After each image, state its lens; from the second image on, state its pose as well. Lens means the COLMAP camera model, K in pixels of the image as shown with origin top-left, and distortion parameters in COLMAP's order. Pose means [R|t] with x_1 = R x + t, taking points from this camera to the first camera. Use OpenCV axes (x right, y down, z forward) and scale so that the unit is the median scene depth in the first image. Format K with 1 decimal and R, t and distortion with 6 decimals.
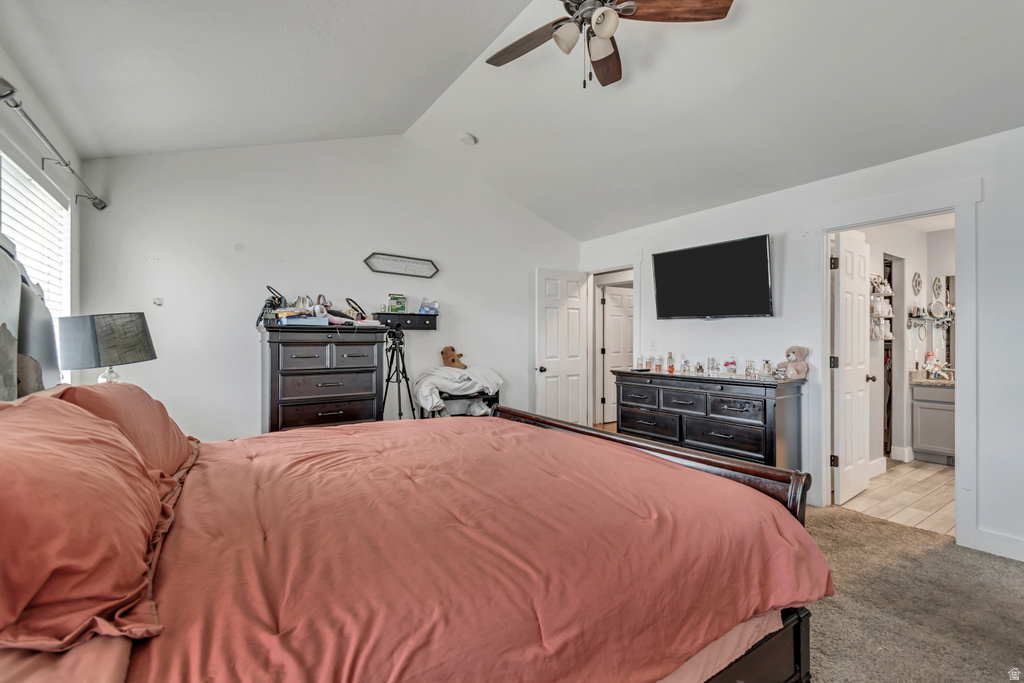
lens RADIAL K [[461.9, 0, 513.8], [0, 461.9, 340.7], [0, 0, 1]] dist [0.005116, -0.002251]
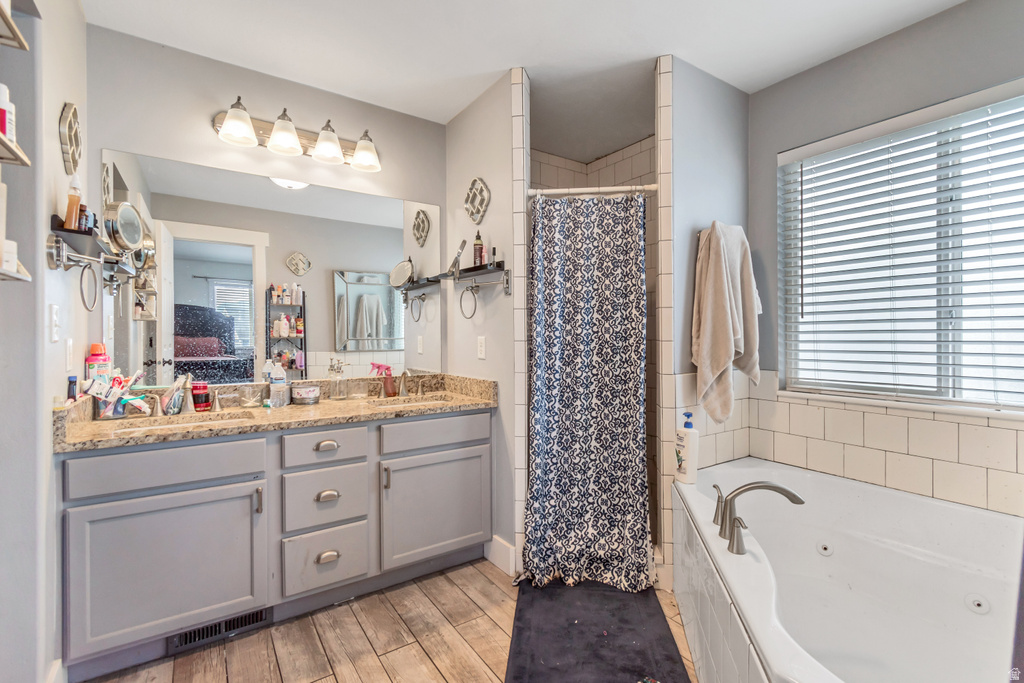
lens RADIAL K [[459.4, 0, 512.0], [0, 459.4, 335.1], [0, 0, 1]] dist [0.003928, 0.000400]
pose [[-0.017088, -0.004881, 0.999842, 0.534167], [0.000328, 0.999988, 0.004887, 0.015031], [-0.999854, 0.000412, -0.017087, 0.687585]]
